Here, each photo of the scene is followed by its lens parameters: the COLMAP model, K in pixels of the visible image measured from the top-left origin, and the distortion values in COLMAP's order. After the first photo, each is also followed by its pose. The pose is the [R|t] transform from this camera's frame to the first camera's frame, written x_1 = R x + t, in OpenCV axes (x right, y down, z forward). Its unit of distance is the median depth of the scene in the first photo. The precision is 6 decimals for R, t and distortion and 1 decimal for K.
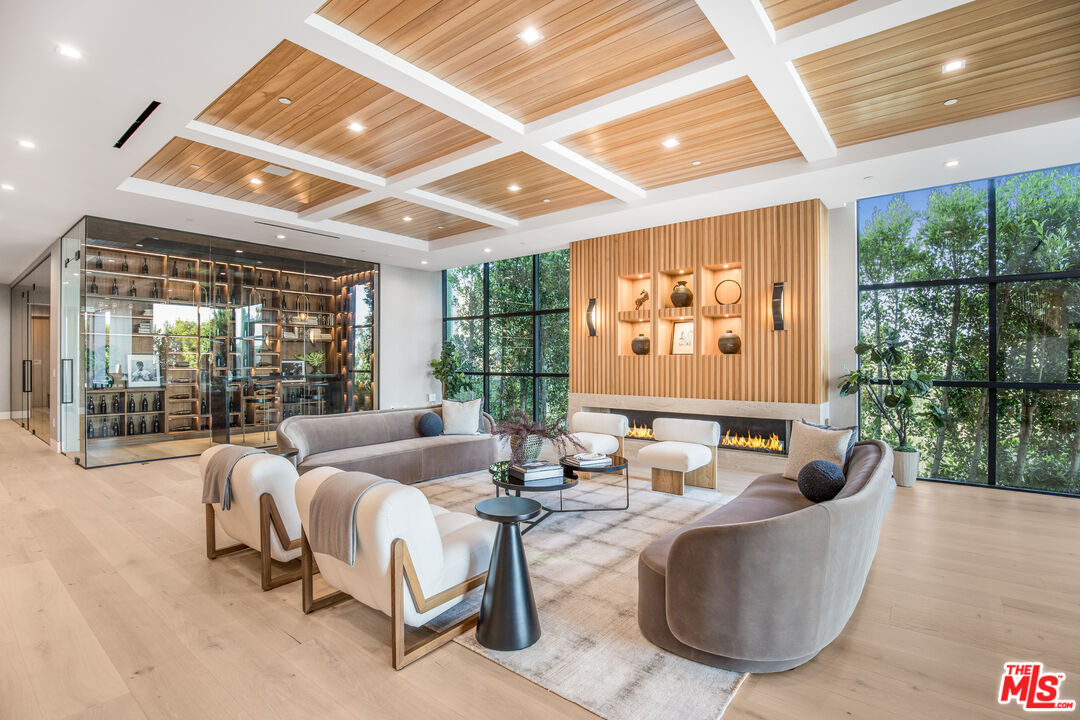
lens RADIAL K [[539.4, 0, 560.3], [0, 539.4, 353.8], [0, 0, 1]] dist [-0.012049, 0.000701]
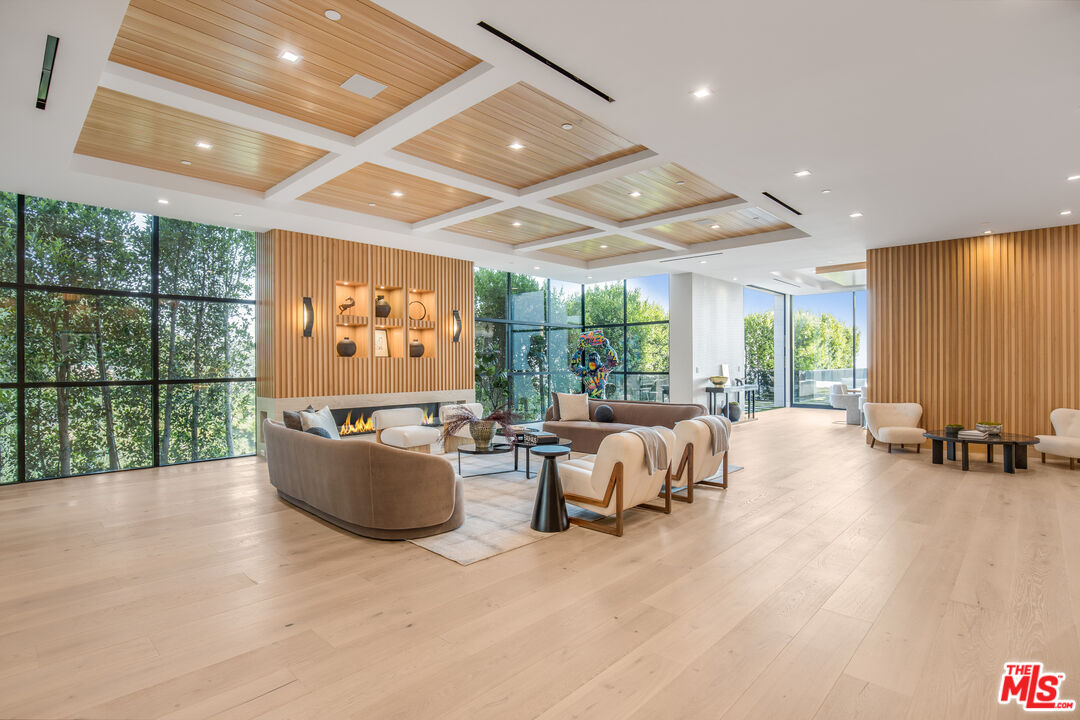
lens RADIAL K [[526.8, 0, 540.0], [0, 526.8, 360.0], [0, 0, 1]] dist [-0.019212, 0.000304]
pose [[0.065420, 0.004550, 0.997847, -0.928647], [-0.009193, 0.999950, -0.003957, 0.009405], [-0.997815, -0.008915, 0.065458, 0.576308]]
